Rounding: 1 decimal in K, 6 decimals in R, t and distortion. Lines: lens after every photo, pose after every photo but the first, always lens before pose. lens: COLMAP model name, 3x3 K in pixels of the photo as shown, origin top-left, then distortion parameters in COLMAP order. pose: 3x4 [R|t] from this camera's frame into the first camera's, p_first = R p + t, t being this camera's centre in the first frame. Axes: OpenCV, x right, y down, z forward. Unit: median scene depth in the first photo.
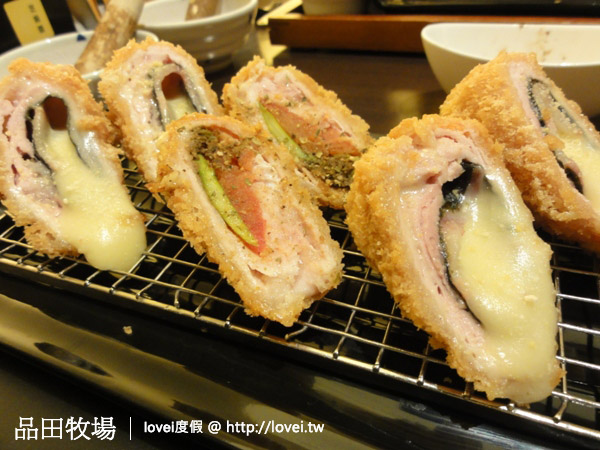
lens RADIAL K [[420.3, 0, 299.9], [0, 420.3, 226.5], [0, 0, 1]] dist [-0.016435, 0.000103]
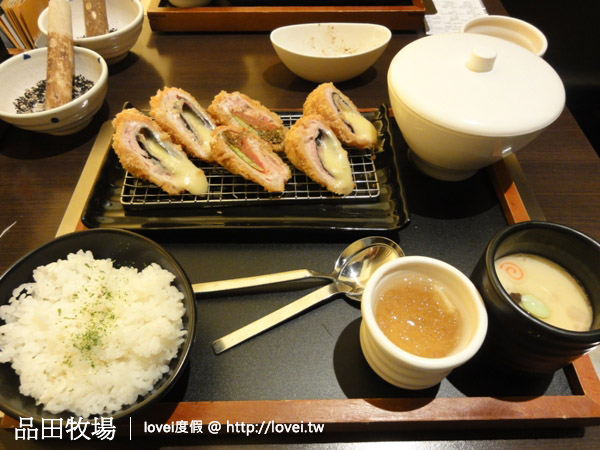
lens RADIAL K [[420.3, 0, 301.9], [0, 420.3, 224.7], [0, 0, 1]] dist [-0.016435, 0.000103]
pose [[0.902188, -0.270701, 0.335825, -0.958574], [0.196600, 0.951046, 0.238454, -0.247947], [-0.383935, -0.149108, 0.911242, -1.898412]]
